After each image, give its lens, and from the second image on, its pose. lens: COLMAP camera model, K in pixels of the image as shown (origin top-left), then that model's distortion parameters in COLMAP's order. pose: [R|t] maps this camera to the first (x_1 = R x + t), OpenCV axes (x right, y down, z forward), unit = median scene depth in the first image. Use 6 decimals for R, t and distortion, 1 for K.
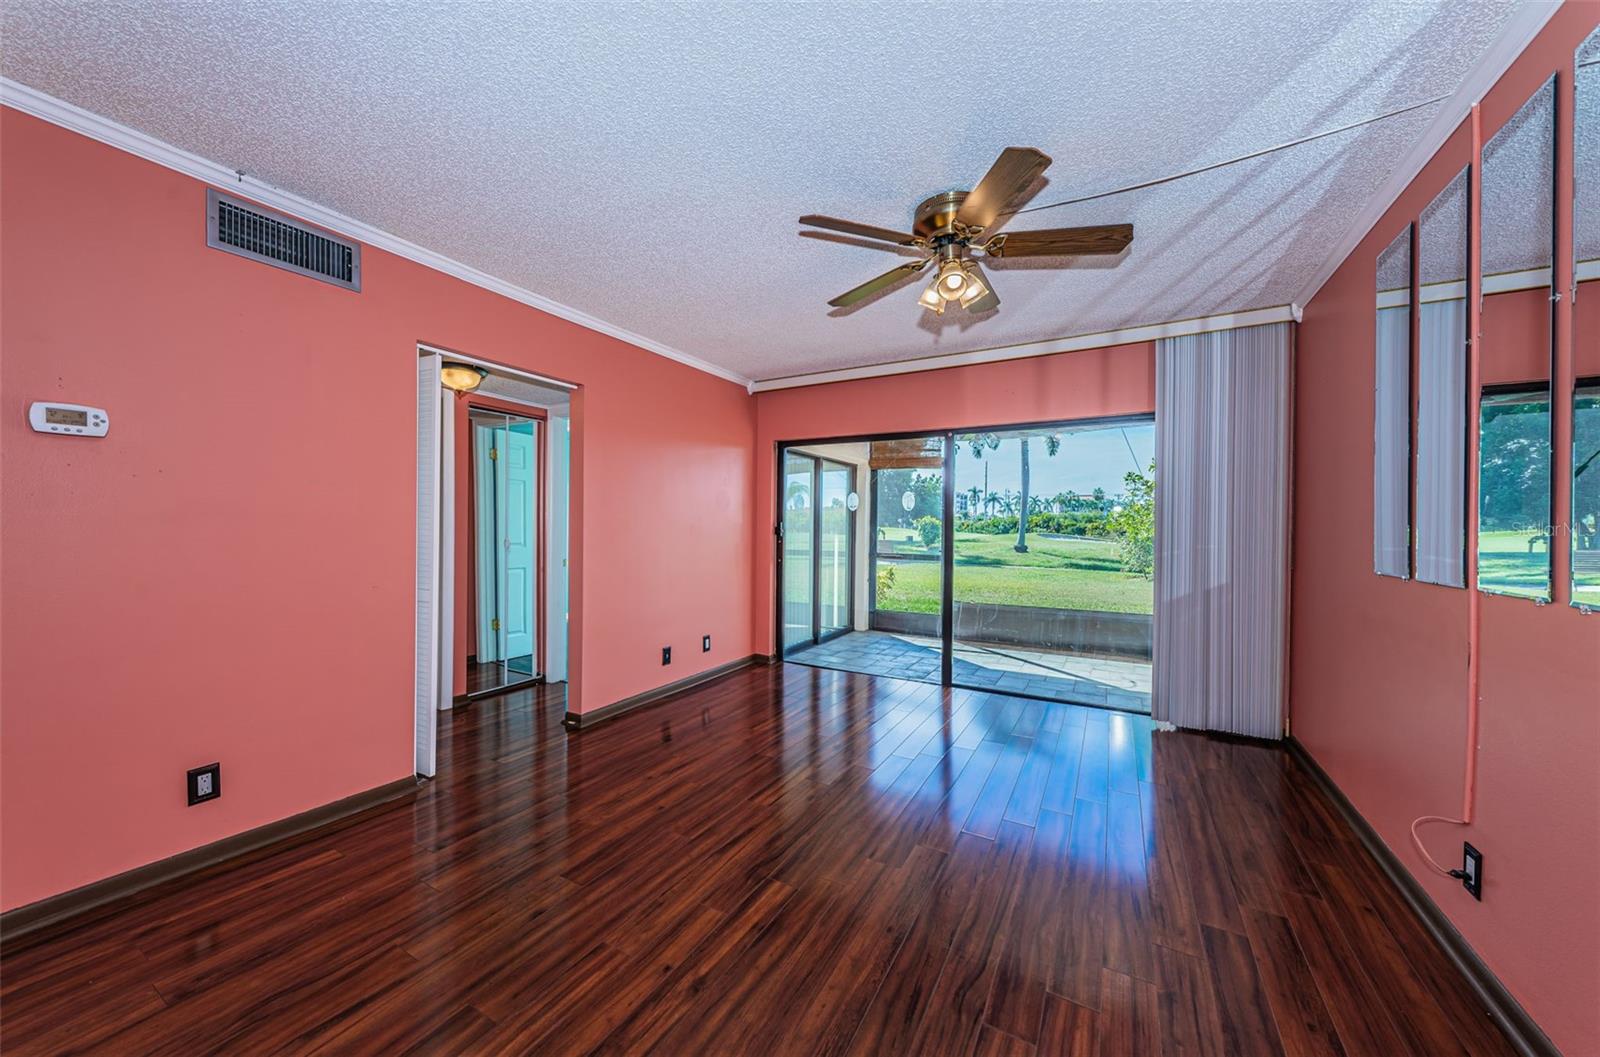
lens RADIAL K [[610.8, 0, 800.0], [0, 610.8, 528.5], [0, 0, 1]] dist [-0.000065, -0.000022]
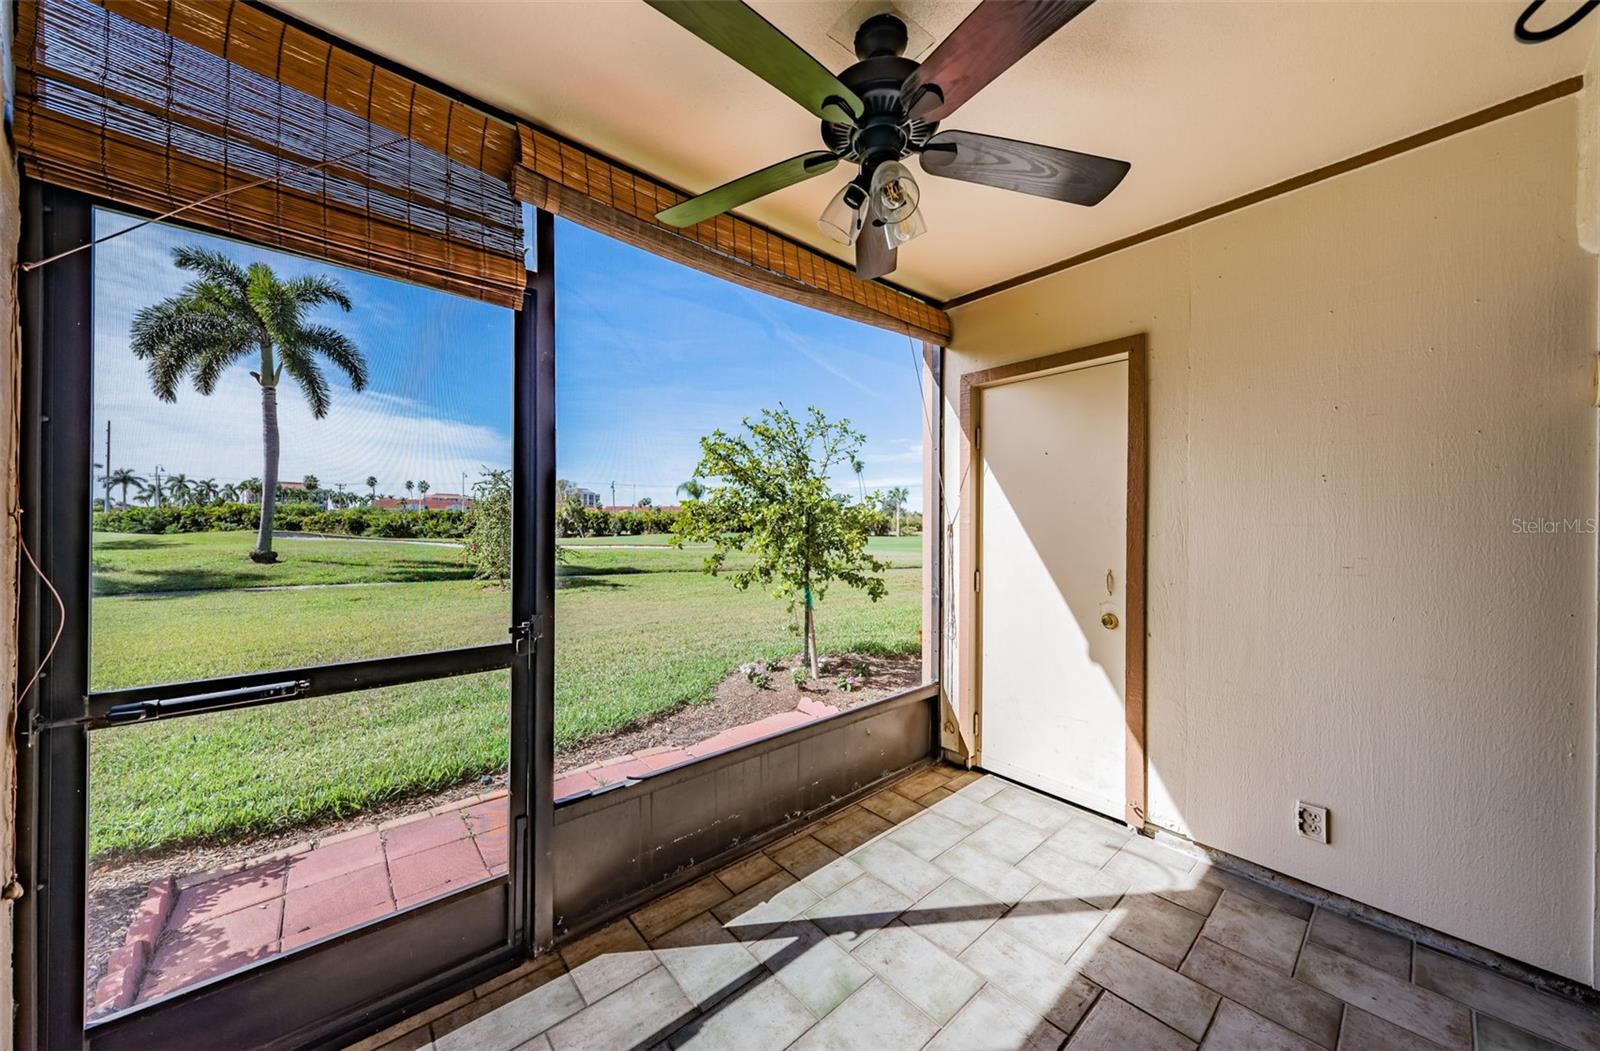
lens RADIAL K [[561.4, 0, 800.0], [0, 561.4, 525.5], [0, 0, 1]] dist [0.000390, -0.000015]
pose [[0.361087, -0.003257, 0.932526, 0.017953], [-0.001692, 0.999990, 0.004148, -0.002536], [-0.932531, -0.003075, 0.361078, 0.259971]]
